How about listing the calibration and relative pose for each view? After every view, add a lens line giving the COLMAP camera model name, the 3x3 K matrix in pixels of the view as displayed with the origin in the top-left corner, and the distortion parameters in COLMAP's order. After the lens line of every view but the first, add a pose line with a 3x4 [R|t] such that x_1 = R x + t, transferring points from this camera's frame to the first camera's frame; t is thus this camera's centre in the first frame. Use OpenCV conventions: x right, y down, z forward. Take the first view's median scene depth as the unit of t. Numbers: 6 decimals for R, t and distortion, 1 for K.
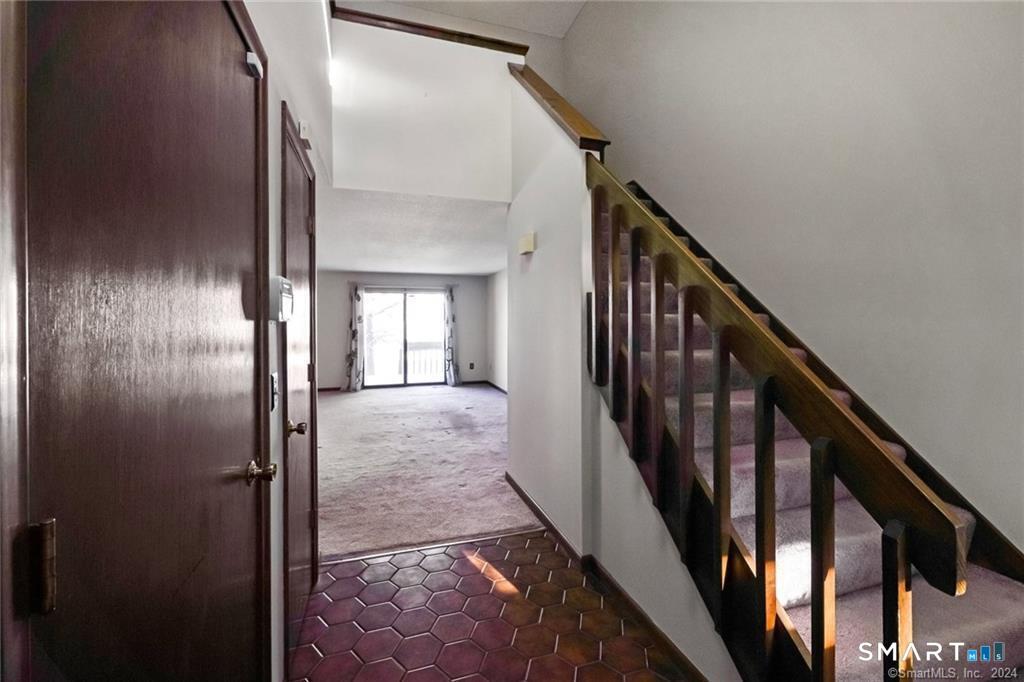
lens RADIAL K [[427.1, 0, 511.2], [0, 427.1, 320.3], [0, 0, 1]] dist [0.000698, -0.000332]
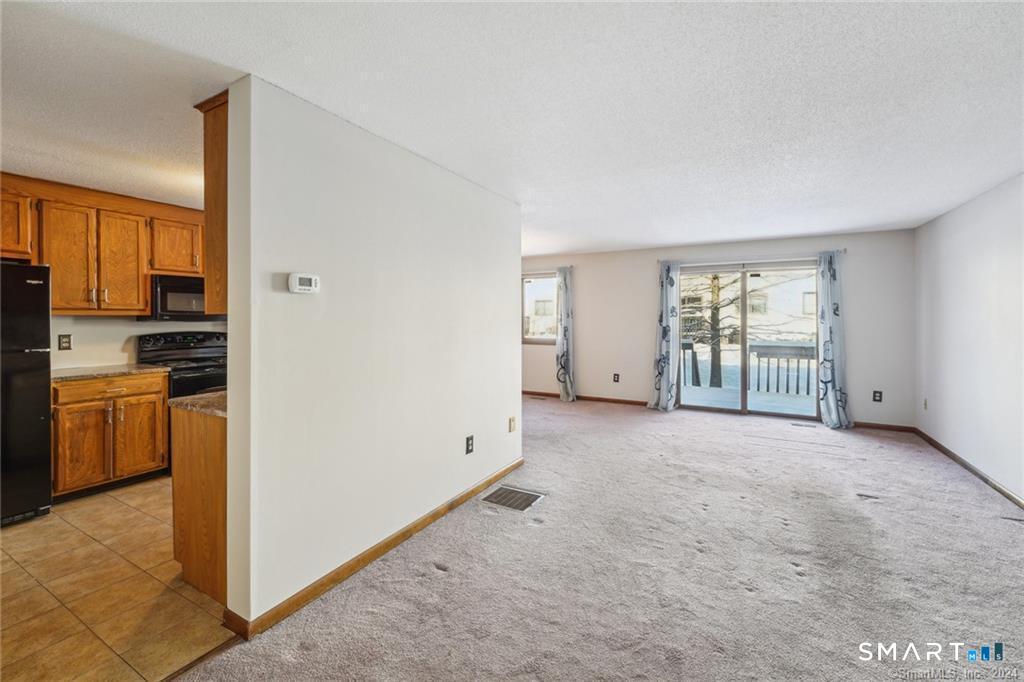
lens RADIAL K [[427.1, 0, 511.2], [0, 427.1, 320.3], [0, 0, 1]] dist [0.000698, -0.000332]
pose [[0.691906, 0.009049, -0.721931, -0.024903], [-0.000291, 0.999925, 0.012255, 0.003473], [0.721988, -0.008269, 0.691856, 0.307835]]
